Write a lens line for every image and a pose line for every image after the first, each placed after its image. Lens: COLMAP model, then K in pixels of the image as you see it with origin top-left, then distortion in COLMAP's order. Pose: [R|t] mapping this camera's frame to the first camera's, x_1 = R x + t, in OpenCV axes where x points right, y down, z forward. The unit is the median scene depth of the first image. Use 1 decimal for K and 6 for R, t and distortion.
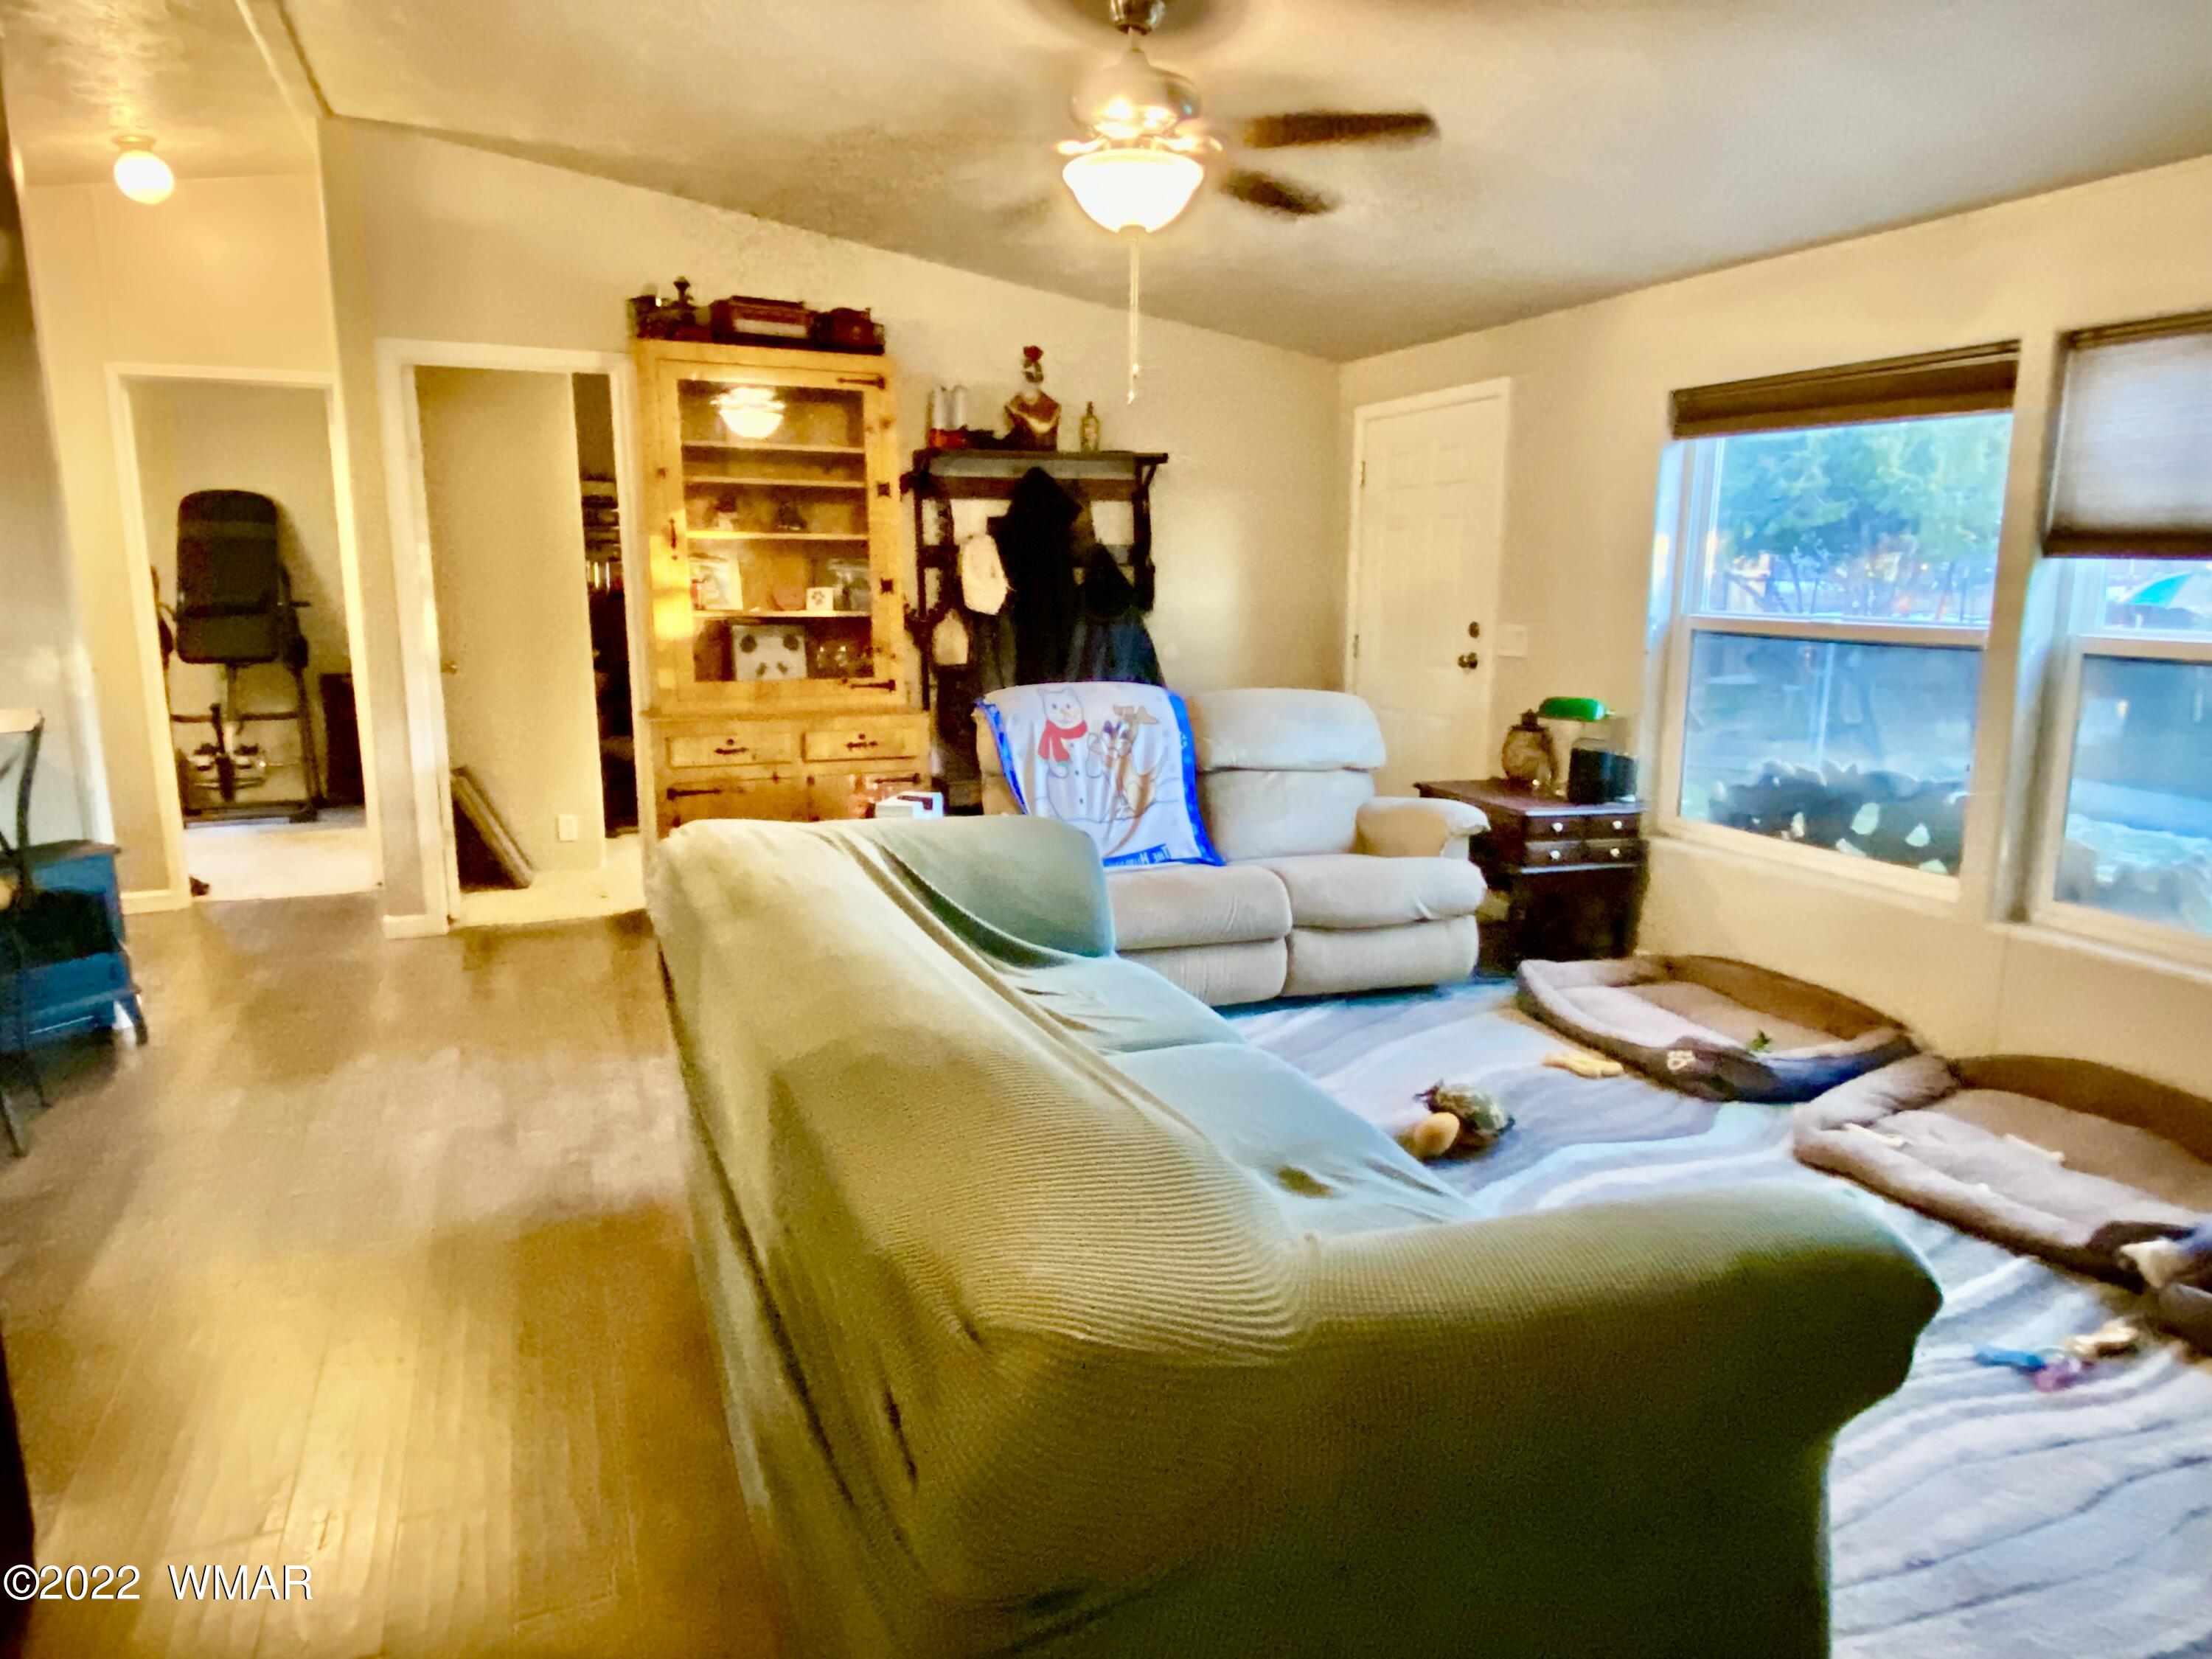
lens RADIAL K [[1356.0, 0, 1106.0], [0, 1356.0, 829.5], [0, 0, 1]] dist [0.004116, -0.001563]
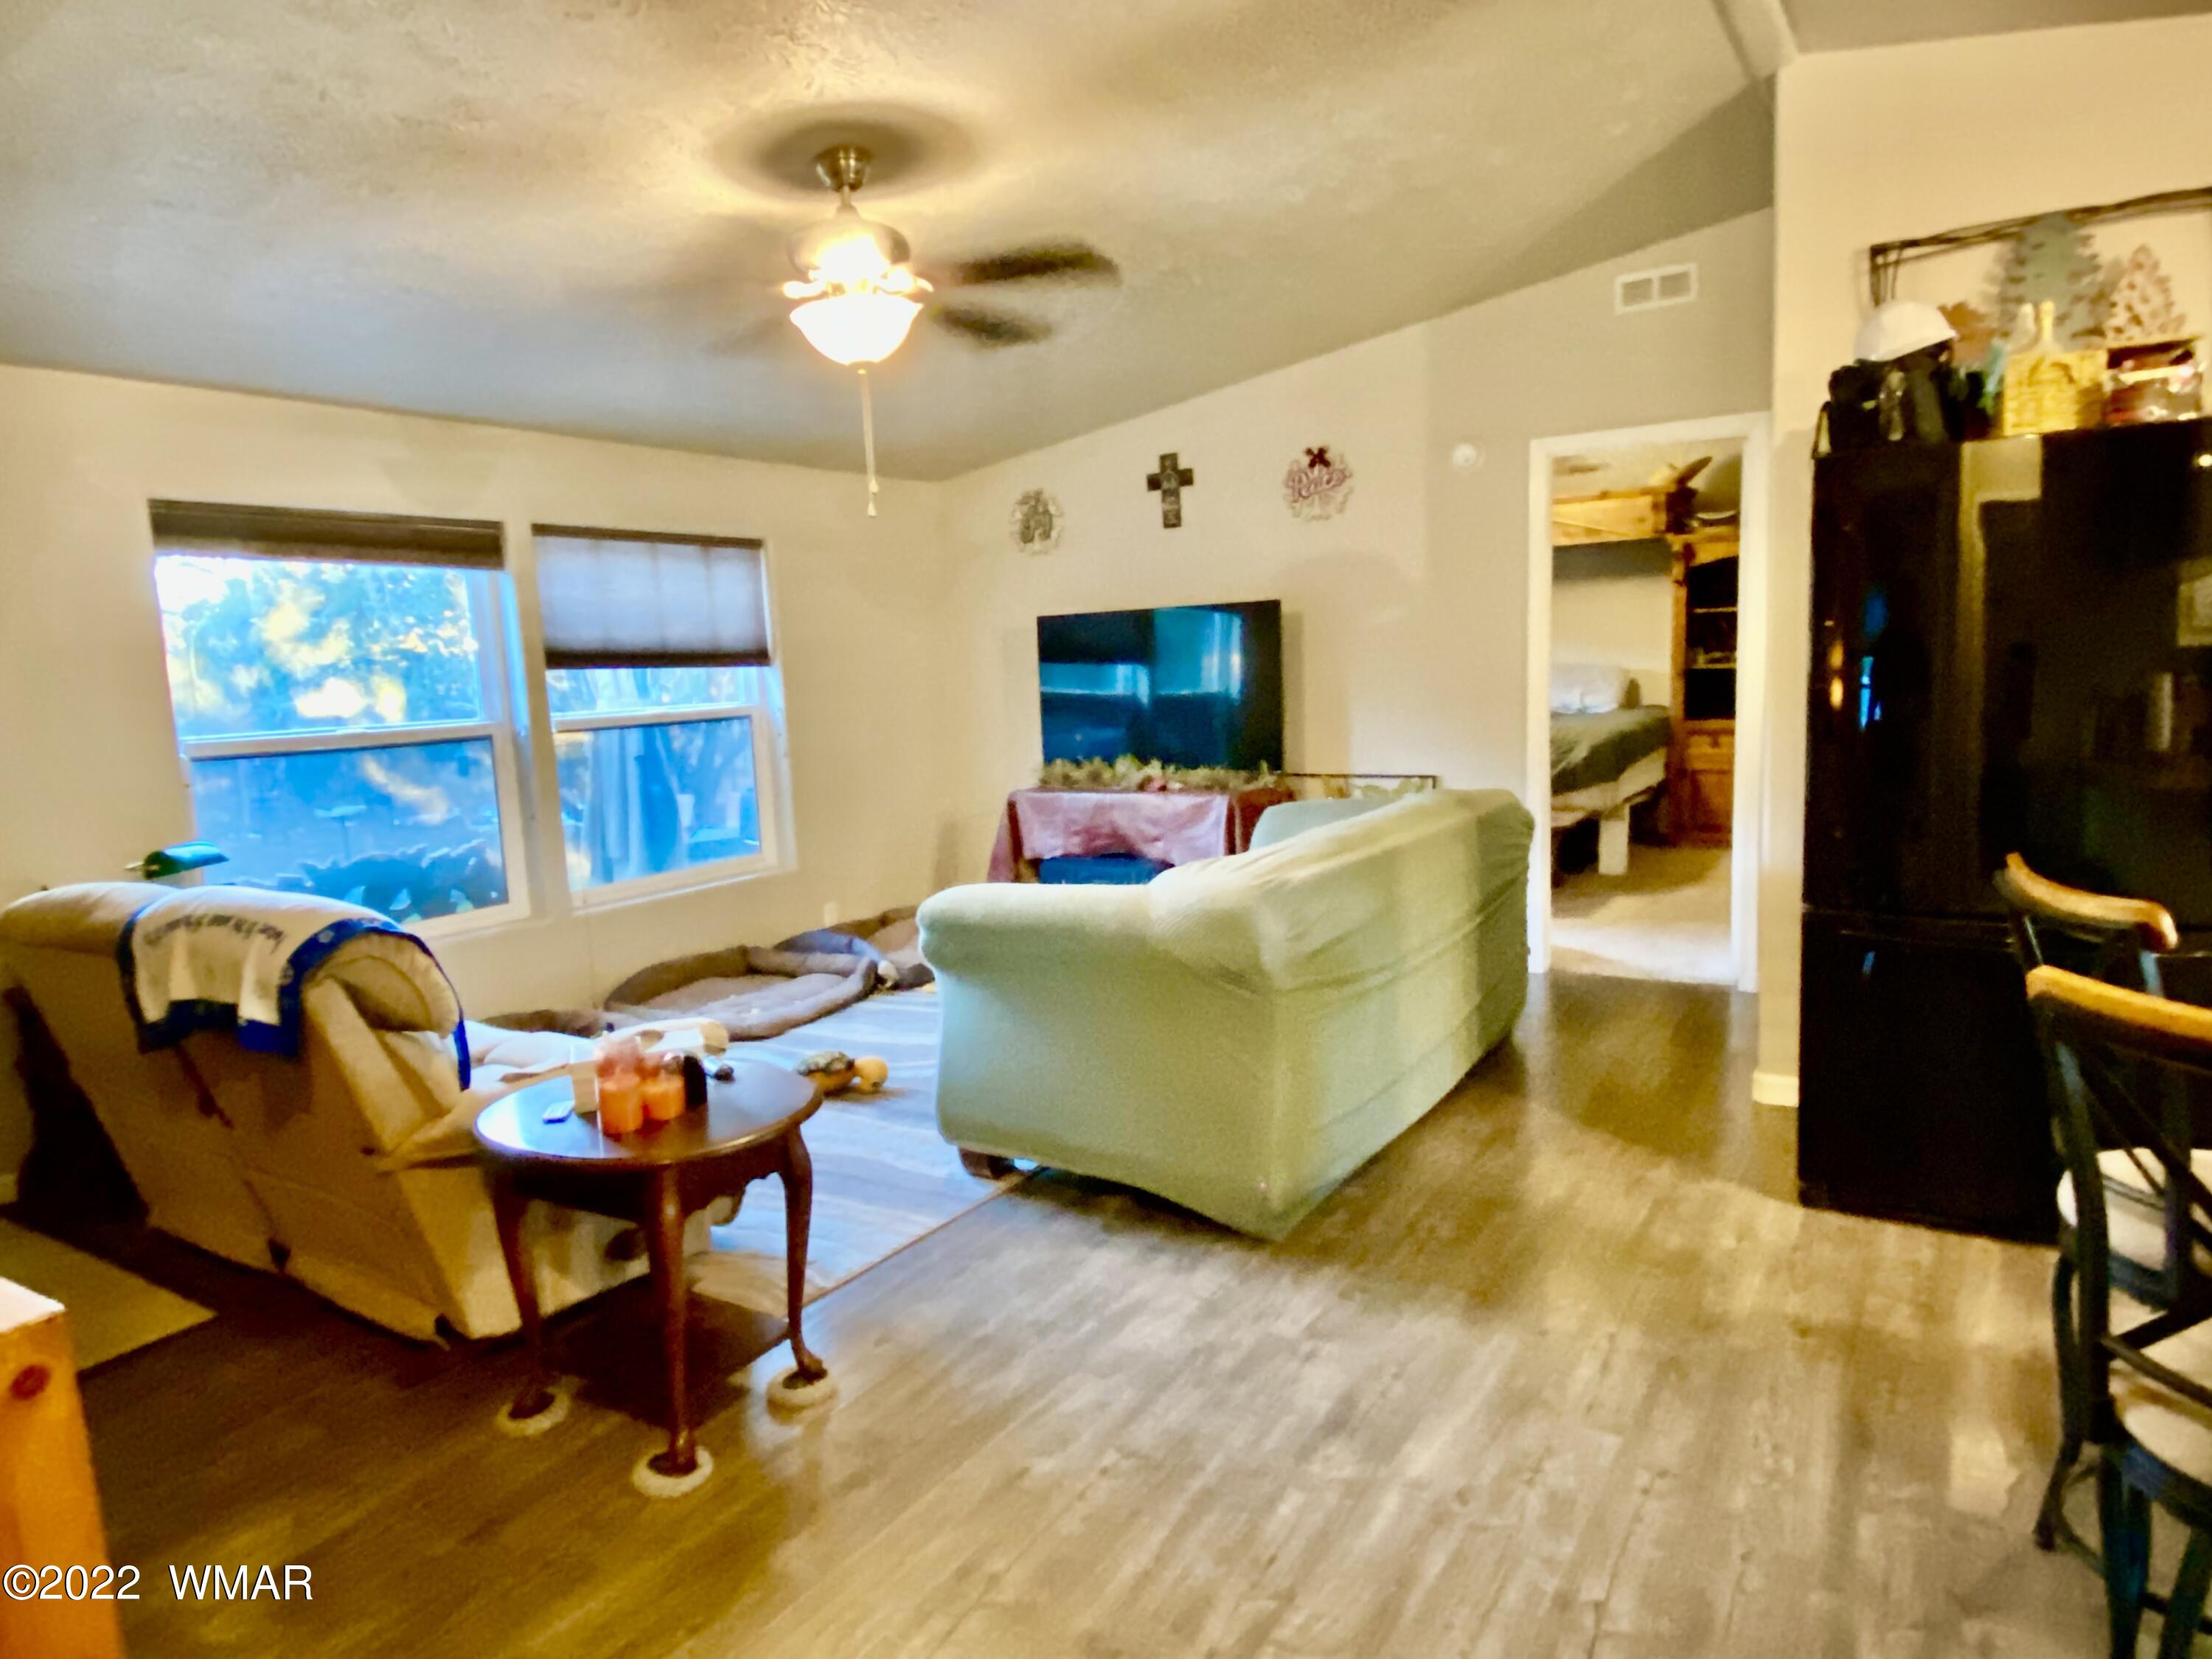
lens RADIAL K [[1356.0, 0, 1106.0], [0, 1356.0, 829.5], [0, 0, 1]] dist [0.004116, -0.001563]
pose [[-0.566653, -0.087049, 0.819345, -0.918169], [0.193636, 0.952485, 0.235112, -0.267063], [-0.800880, 0.291882, -0.522873, 1.353111]]
